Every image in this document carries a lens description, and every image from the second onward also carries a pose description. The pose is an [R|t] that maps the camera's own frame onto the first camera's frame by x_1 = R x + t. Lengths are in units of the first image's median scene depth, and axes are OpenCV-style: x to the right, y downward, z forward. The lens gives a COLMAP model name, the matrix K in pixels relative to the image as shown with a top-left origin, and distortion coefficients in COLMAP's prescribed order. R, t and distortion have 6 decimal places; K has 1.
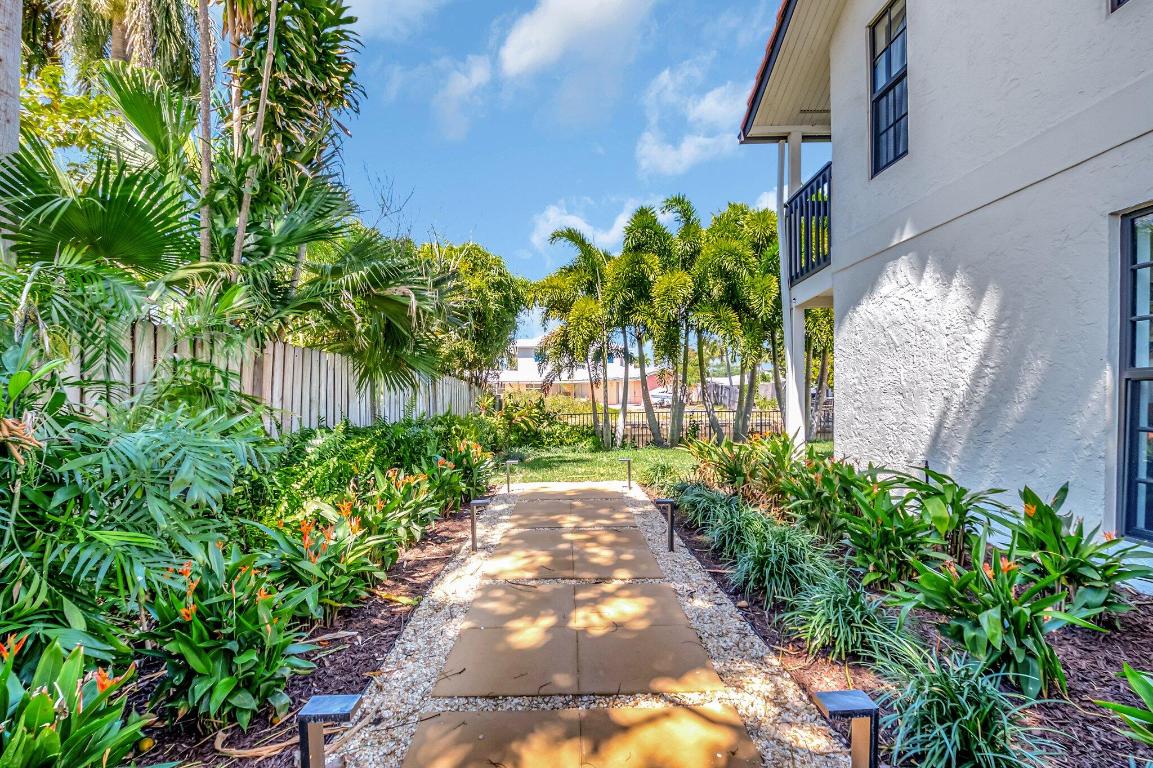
lens RADIAL K [[503.2, 0, 576.2], [0, 503.2, 387.8], [0, 0, 1]] dist [0.022691, -0.018543]
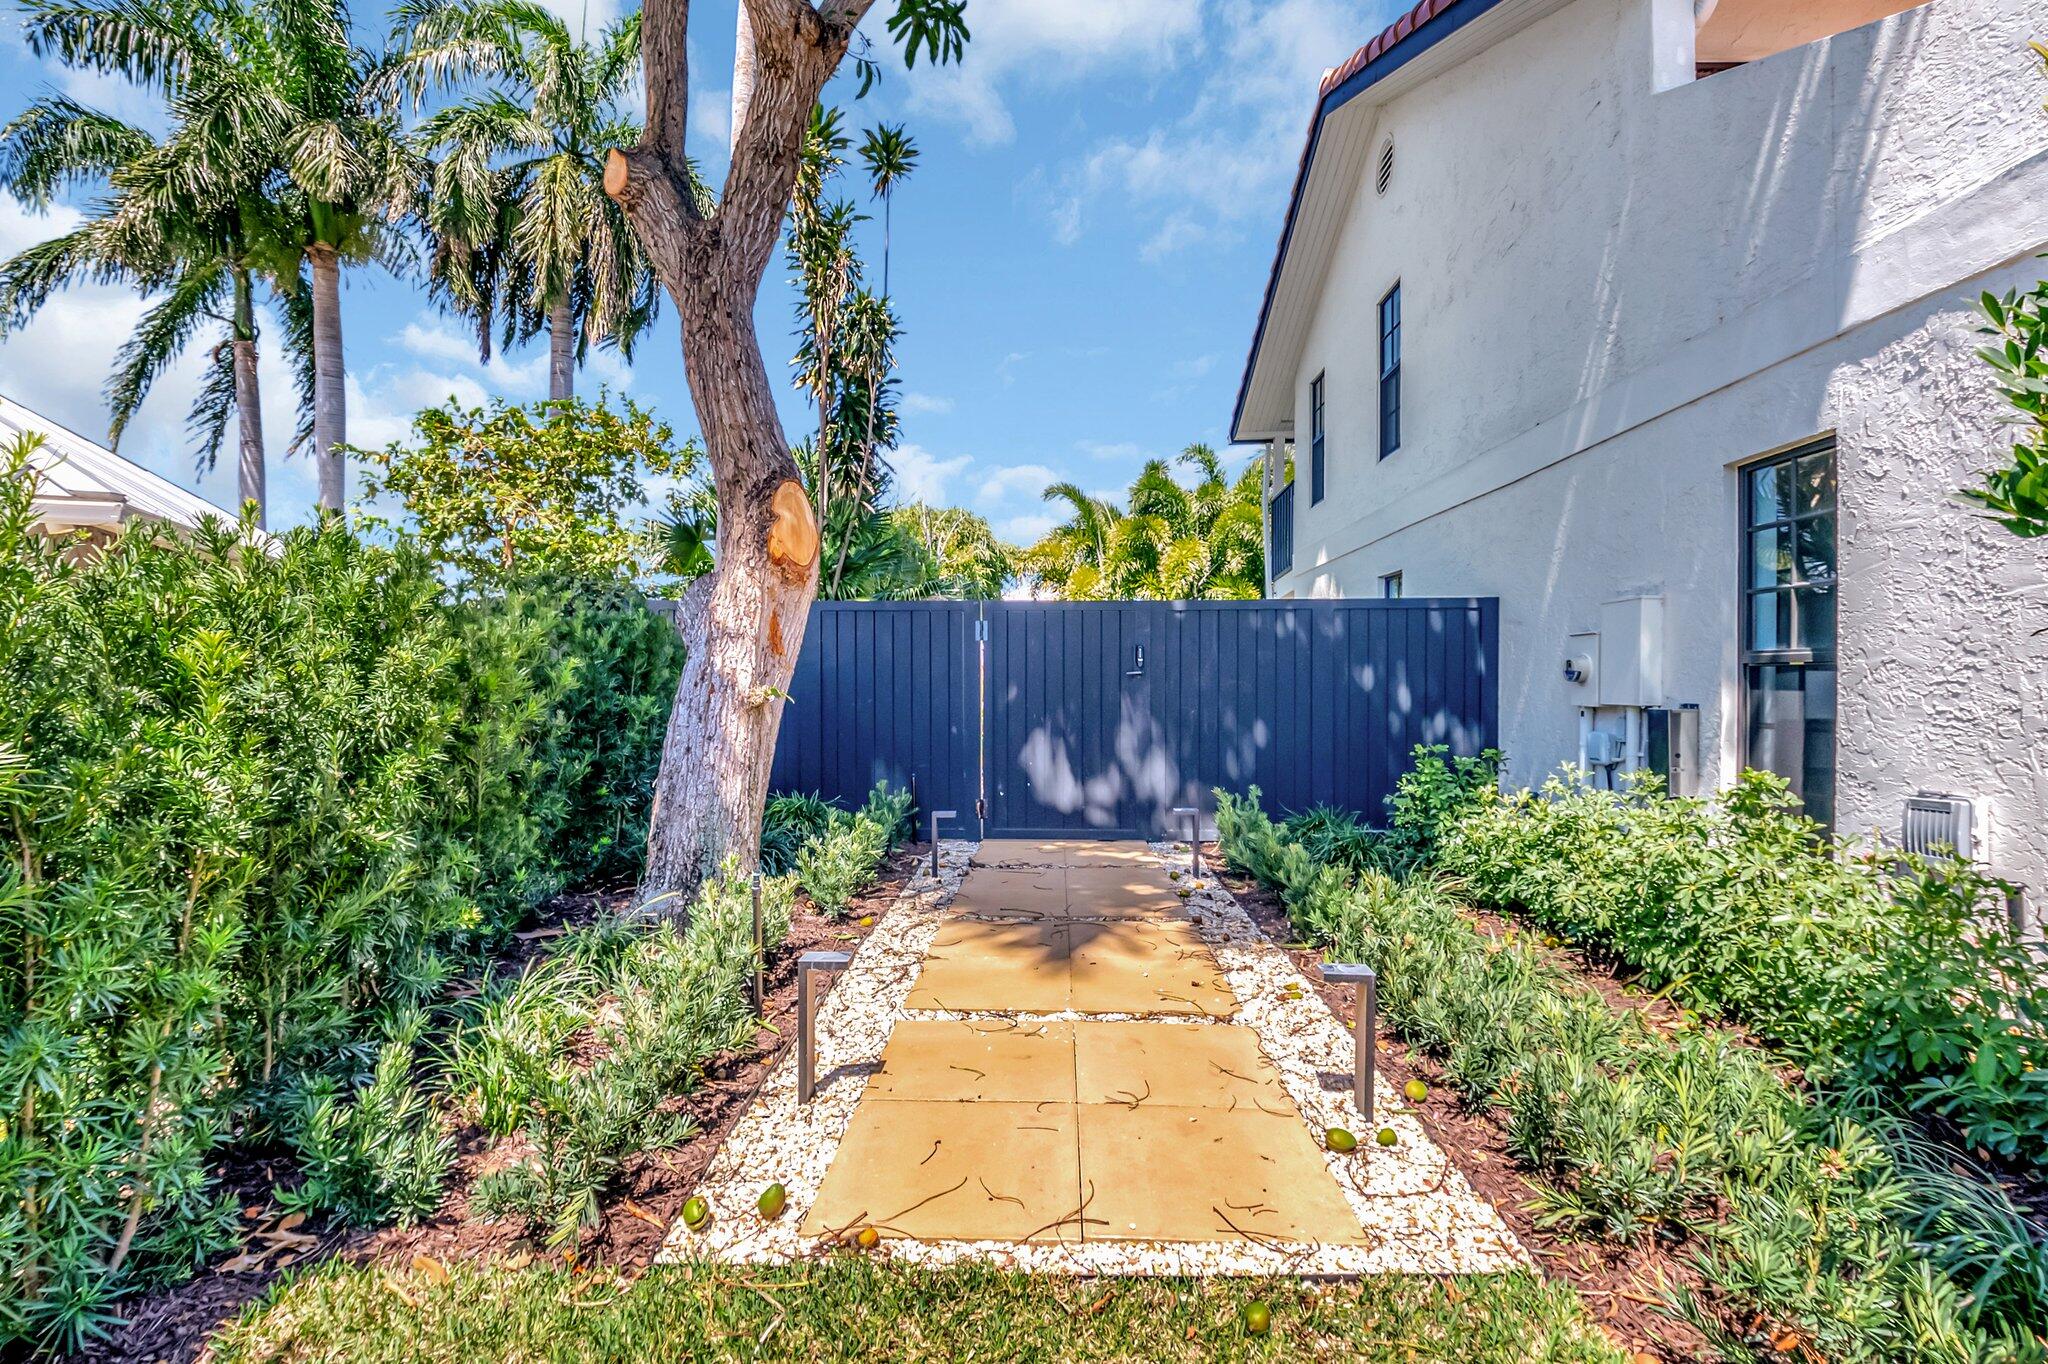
lens RADIAL K [[912.7, 0, 1026.6], [0, 912.7, 691.0], [0, 0, 1]] dist [0.000101, -0.013822]
pose [[0.998369, 0.020193, -0.053392, 0.009064], [-0.019024, 0.999570, 0.022298, -0.002441], [0.053819, -0.021245, 0.998325, -0.559508]]
